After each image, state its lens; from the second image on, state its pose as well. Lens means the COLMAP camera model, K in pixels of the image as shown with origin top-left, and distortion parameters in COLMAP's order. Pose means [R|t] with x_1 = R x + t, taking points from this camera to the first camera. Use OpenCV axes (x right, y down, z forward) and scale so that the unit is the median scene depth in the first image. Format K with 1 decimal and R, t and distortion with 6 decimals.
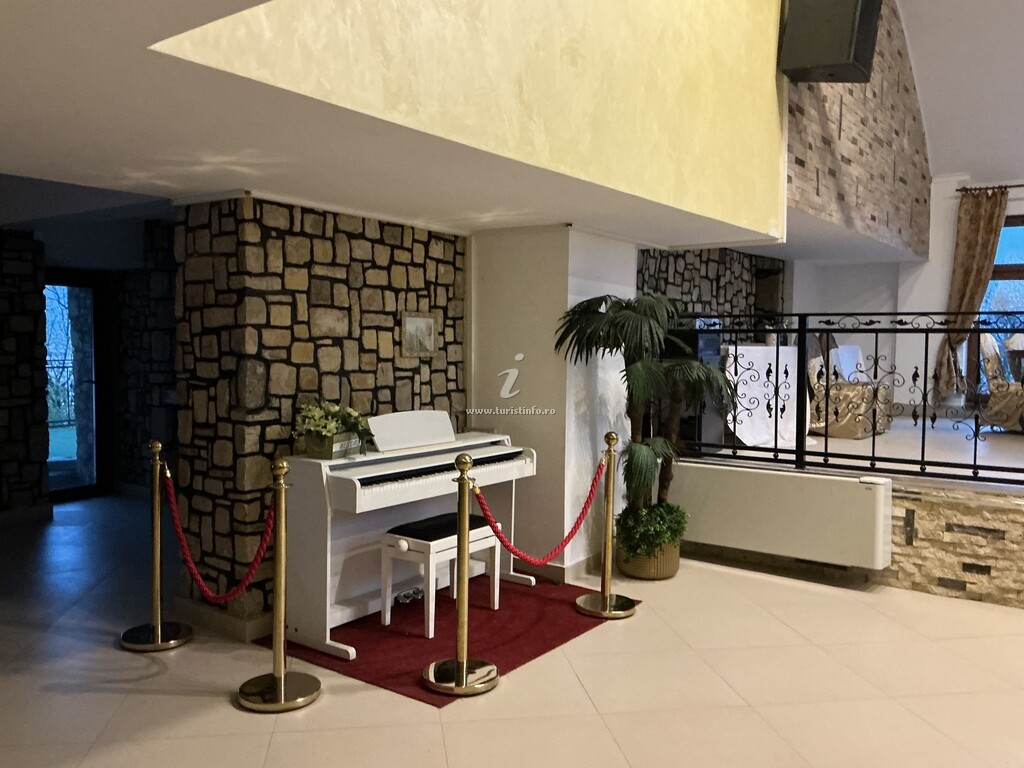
lens RADIAL K [[817.9, 0, 510.9], [0, 817.9, 387.2], [0, 0, 1]] dist [0.064976, -0.134207]
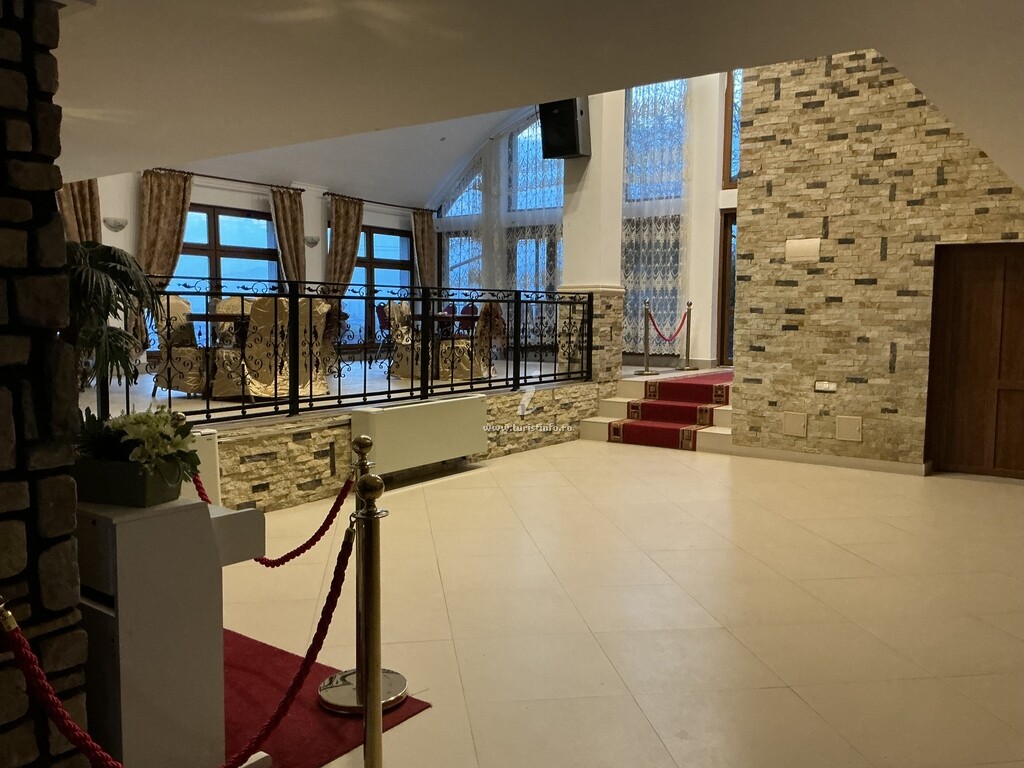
lens RADIAL K [[817.9, 0, 510.6], [0, 817.9, 379.7], [0, 0, 1]] dist [0.064976, -0.134207]
pose [[-0.034854, -0.075329, 0.996549, -0.682229], [0.049790, 0.995786, 0.077012, -0.019126], [-0.998151, 0.052302, -0.030957, 0.660971]]
